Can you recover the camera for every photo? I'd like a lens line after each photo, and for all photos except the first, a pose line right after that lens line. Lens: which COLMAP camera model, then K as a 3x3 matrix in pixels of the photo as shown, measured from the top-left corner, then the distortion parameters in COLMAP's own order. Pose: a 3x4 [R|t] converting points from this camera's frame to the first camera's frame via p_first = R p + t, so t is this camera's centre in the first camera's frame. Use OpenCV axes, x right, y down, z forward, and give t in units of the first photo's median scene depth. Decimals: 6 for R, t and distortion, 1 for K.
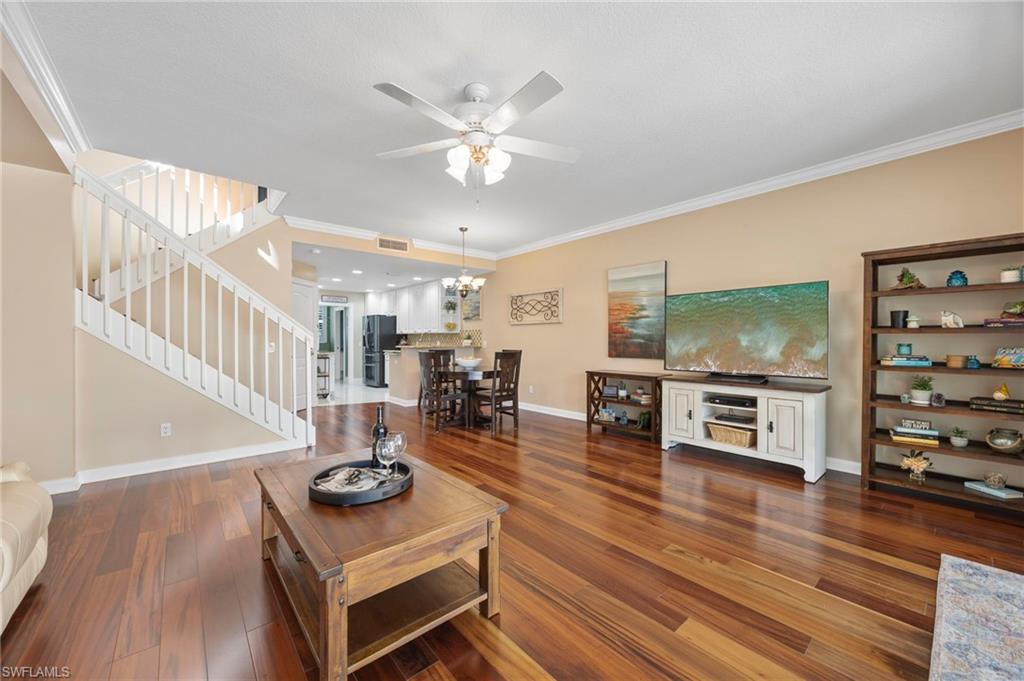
lens RADIAL K [[390.4, 0, 514.8], [0, 390.4, 344.0], [0, 0, 1]] dist [-0.001336, -0.000376]
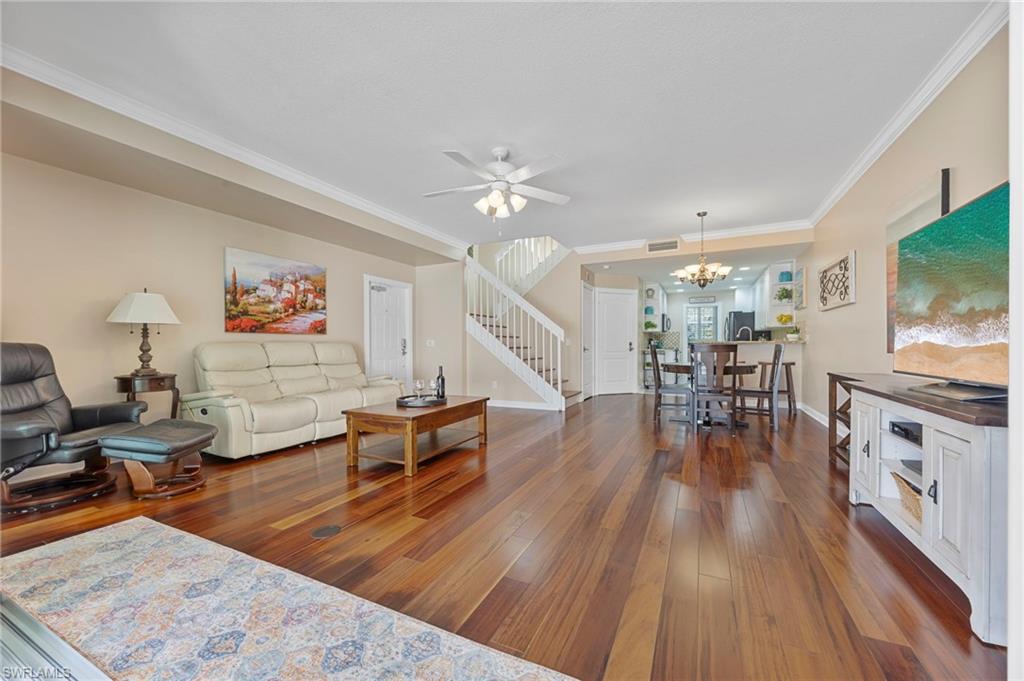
lens RADIAL K [[390.4, 0, 514.8], [0, 390.4, 344.0], [0, 0, 1]] dist [-0.001336, -0.000376]
pose [[0.404113, -0.004303, -0.914699, 0.369531], [-0.006409, 0.999951, -0.007535, 0.018391], [0.914686, 0.008908, 0.404066, 0.145849]]
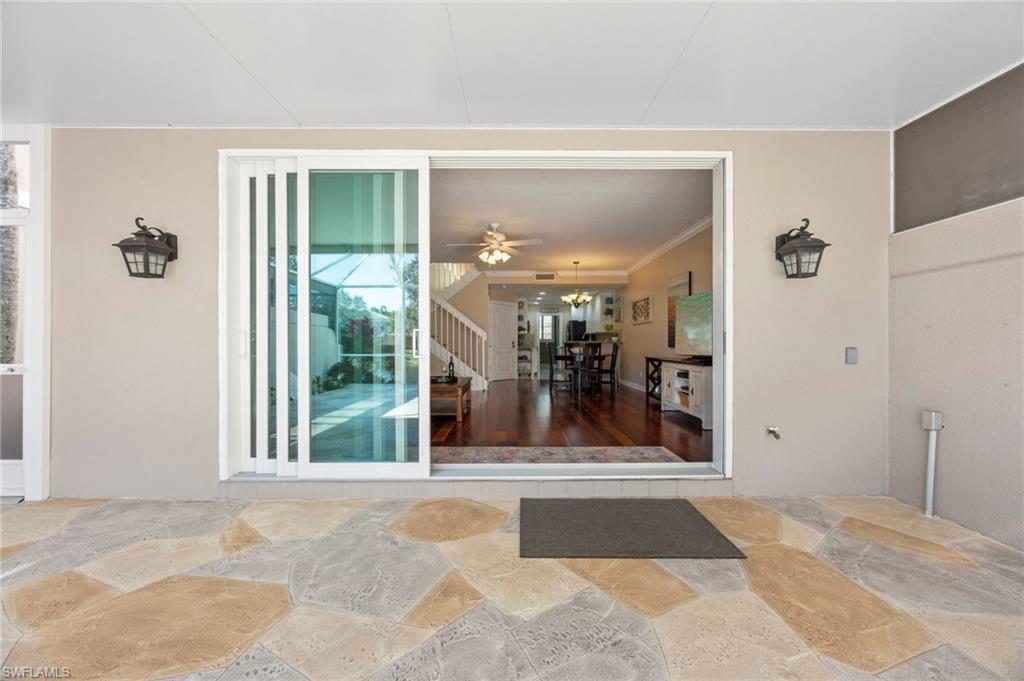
lens RADIAL K [[390.4, 0, 514.8], [0, 390.4, 344.0], [0, 0, 1]] dist [-0.001336, -0.000376]
pose [[0.764450, -0.001259, -0.644681, 0.452117], [-0.005009, 0.999956, -0.007891, 0.023478], [0.644663, 0.009262, 0.764411, -0.212884]]
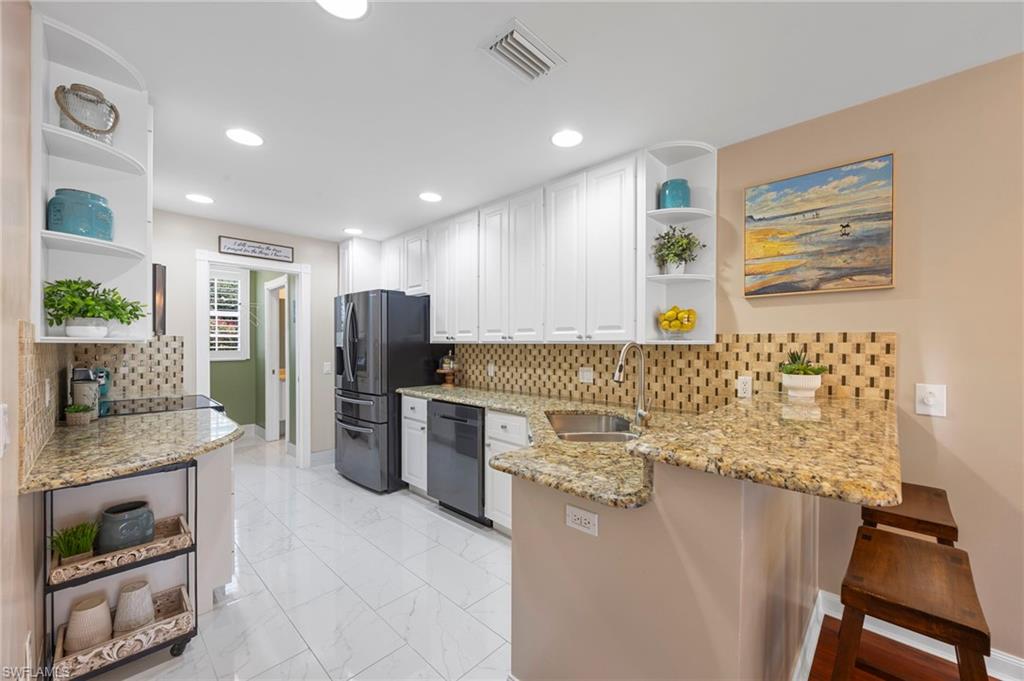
lens RADIAL K [[390.4, 0, 514.8], [0, 390.4, 344.0], [0, 0, 1]] dist [-0.001336, -0.000376]
pose [[0.995211, 0.003027, 0.097702, -0.312718], [-0.002239, 0.999964, -0.008174, -0.026377], [-0.097723, 0.007916, 0.995182, 0.747301]]
